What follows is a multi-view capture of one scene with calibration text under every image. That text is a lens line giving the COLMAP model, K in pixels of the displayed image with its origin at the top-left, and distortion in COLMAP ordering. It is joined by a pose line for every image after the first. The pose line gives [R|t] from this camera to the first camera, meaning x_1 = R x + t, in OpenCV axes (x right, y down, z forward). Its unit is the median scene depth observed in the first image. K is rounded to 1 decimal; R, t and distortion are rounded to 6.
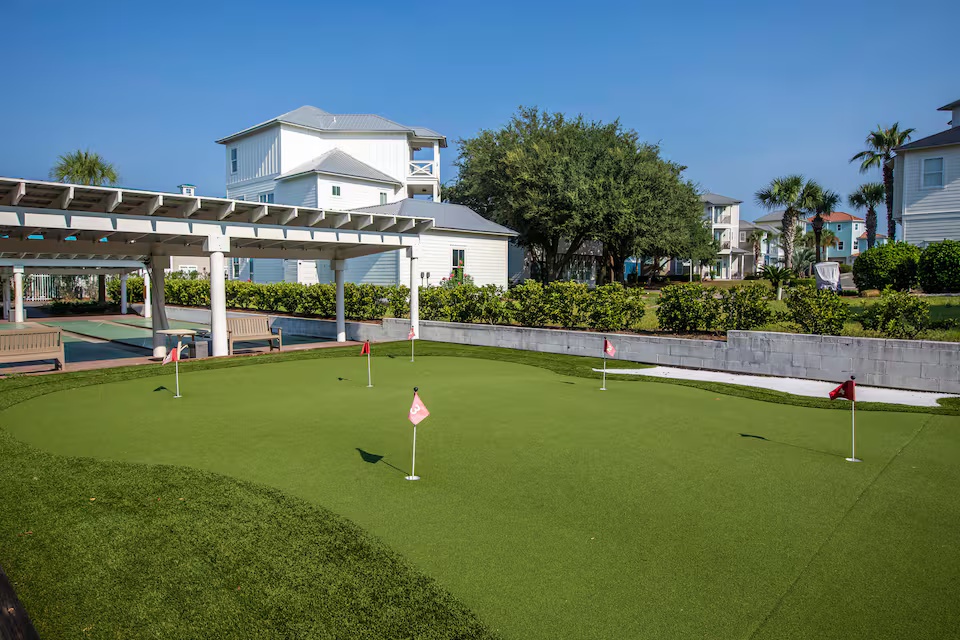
lens RADIAL K [[578.5, 0, 478.7], [0, 578.5, 313.5], [0, 0, 1]] dist [0.001059, -0.000857]
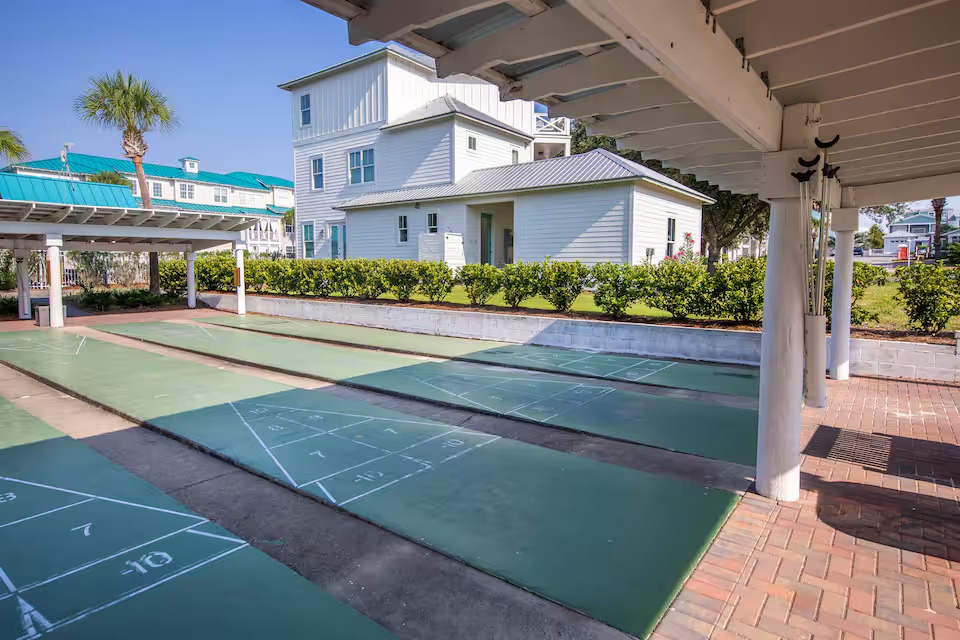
lens RADIAL K [[524.7, 0, 482.6], [0, 524.7, 311.7], [0, 0, 1]] dist [0.006505, 0.000818]
pose [[0.995798, -0.009216, 0.091112, -0.298064], [0.006250, 0.999443, 0.032783, -0.012604], [-0.091363, -0.032076, 0.995301, 0.302892]]
